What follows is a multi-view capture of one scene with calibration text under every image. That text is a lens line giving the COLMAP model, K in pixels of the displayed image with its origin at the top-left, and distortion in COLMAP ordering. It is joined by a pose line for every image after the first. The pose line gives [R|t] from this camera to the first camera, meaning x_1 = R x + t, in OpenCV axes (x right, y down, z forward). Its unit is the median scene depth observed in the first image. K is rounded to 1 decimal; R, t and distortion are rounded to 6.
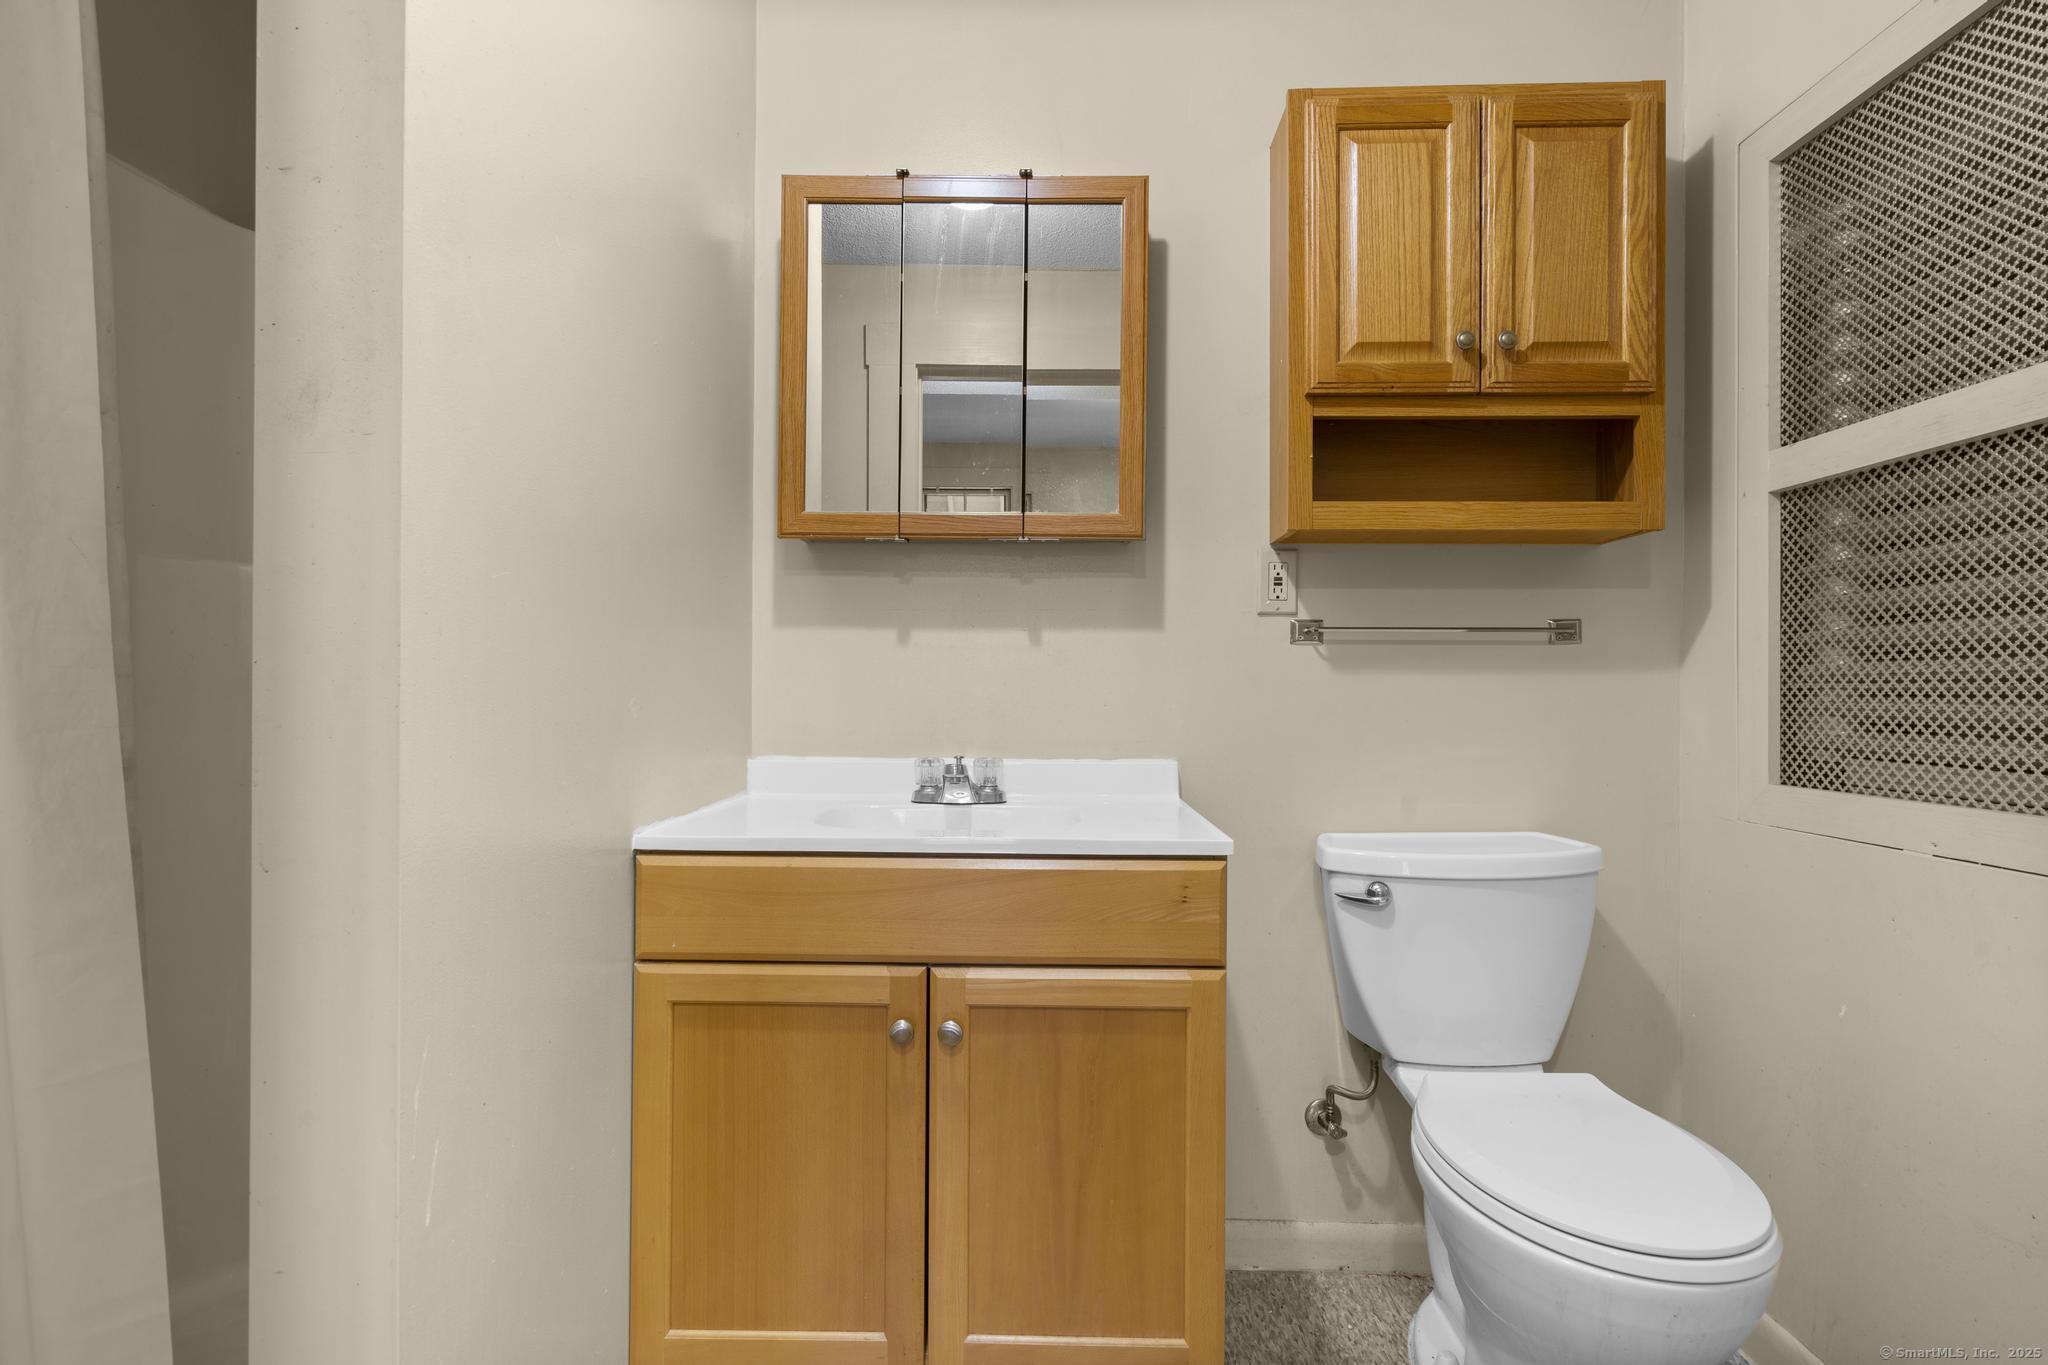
lens RADIAL K [[914.9, 0, 1021.5], [0, 914.9, 689.4], [0, 0, 1]] dist [-0.005217, 0.000272]
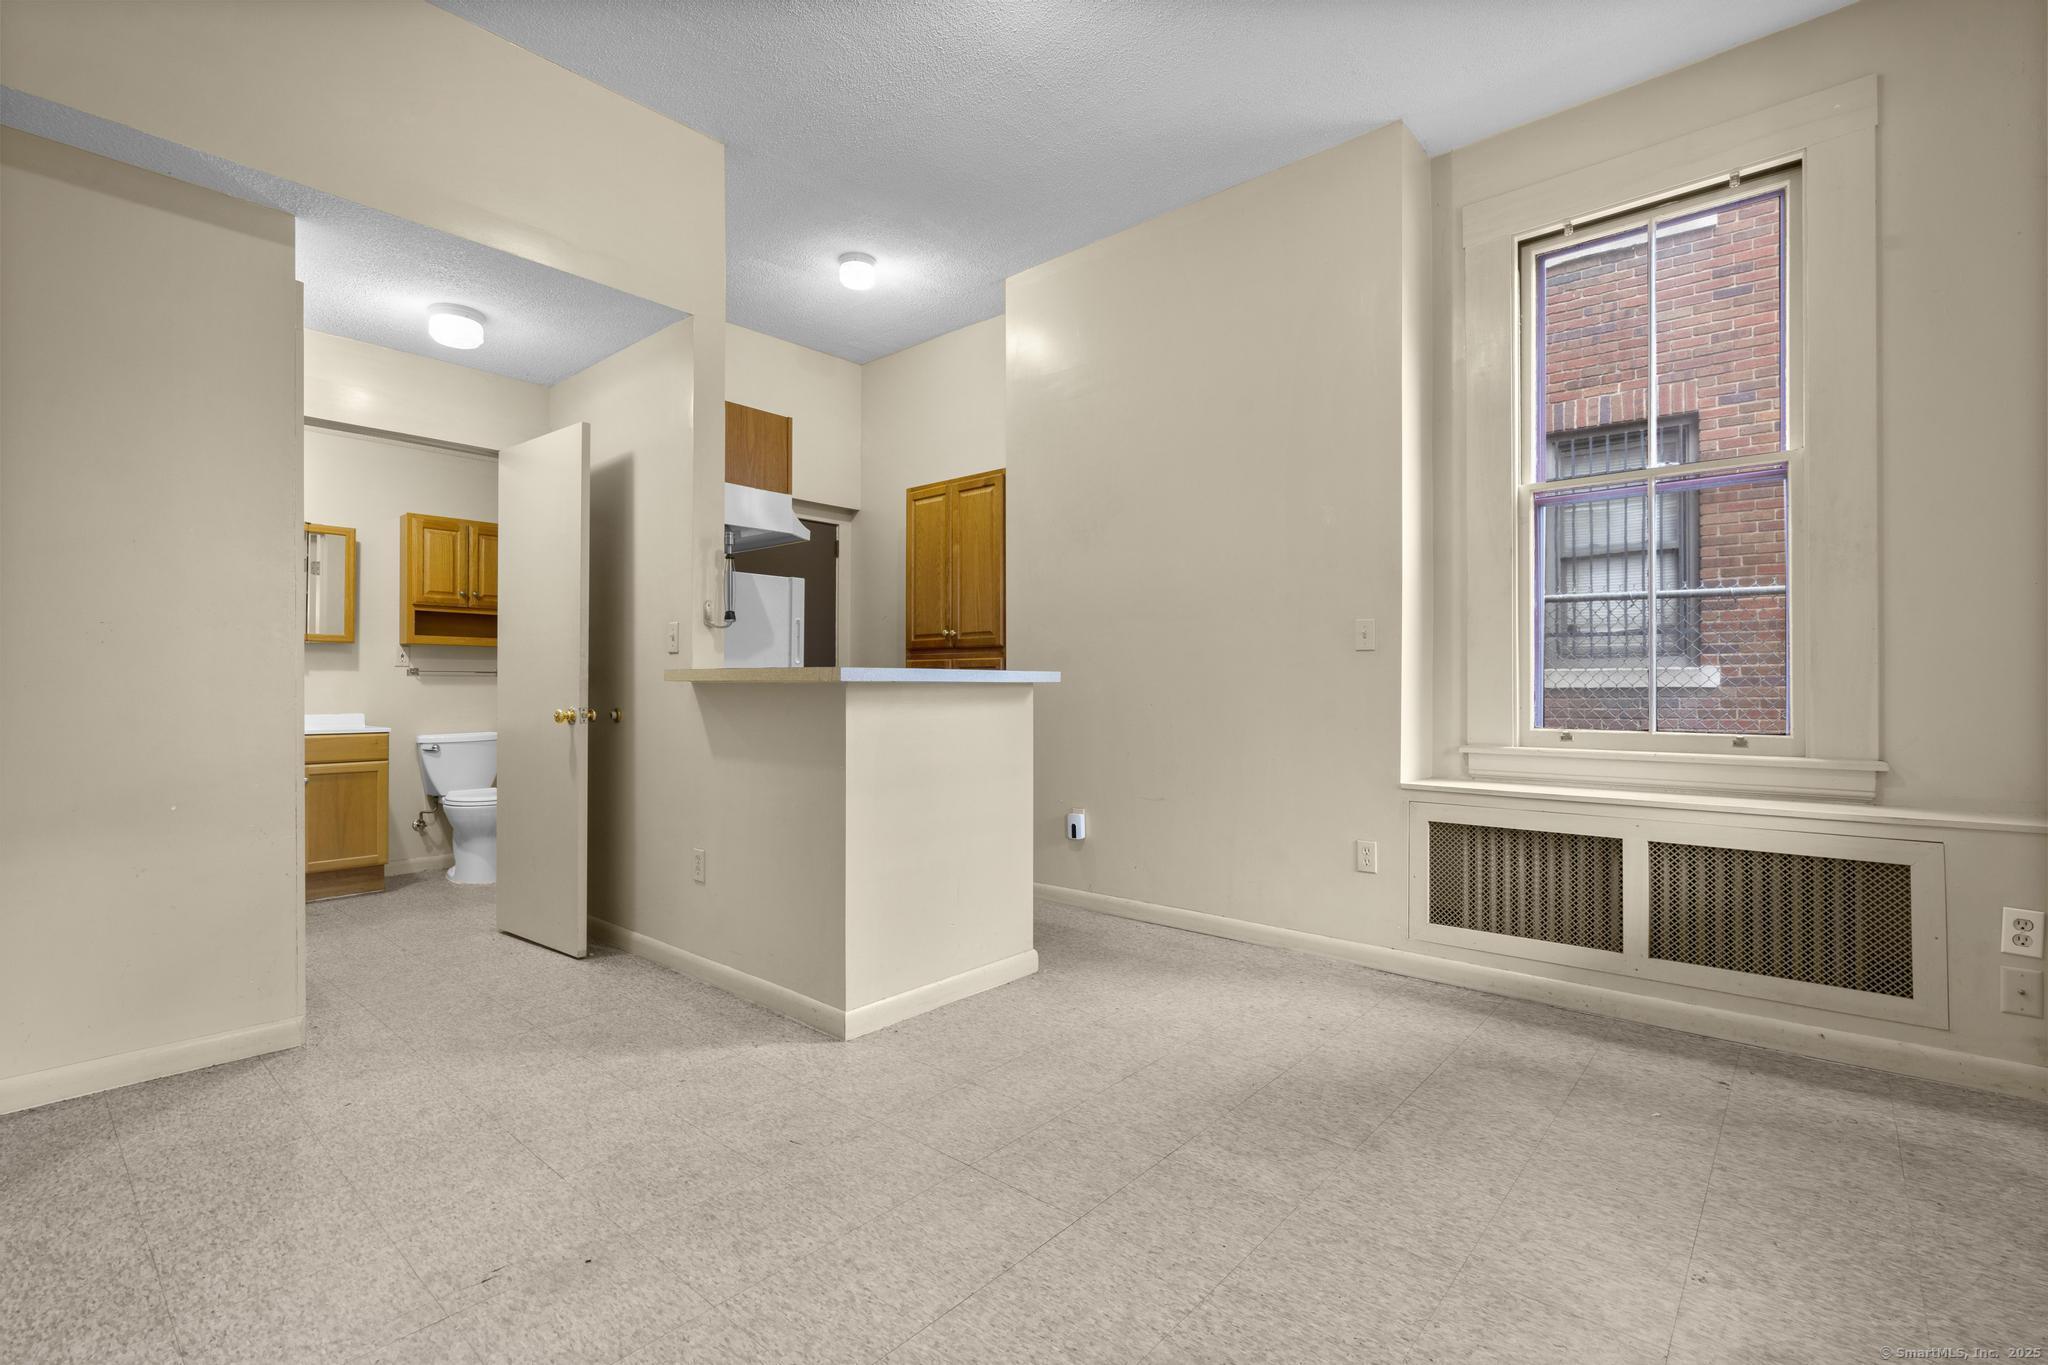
lens RADIAL K [[914.9, 0, 1019.8], [0, 914.9, 687.6], [0, 0, 1]] dist [-0.005217, 0.000272]
pose [[0.638700, -0.000058, 0.769456, -0.861585], [-0.000215, 1.000000, 0.000254, -0.011929], [-0.769456, -0.000328, 0.638700, -2.919028]]
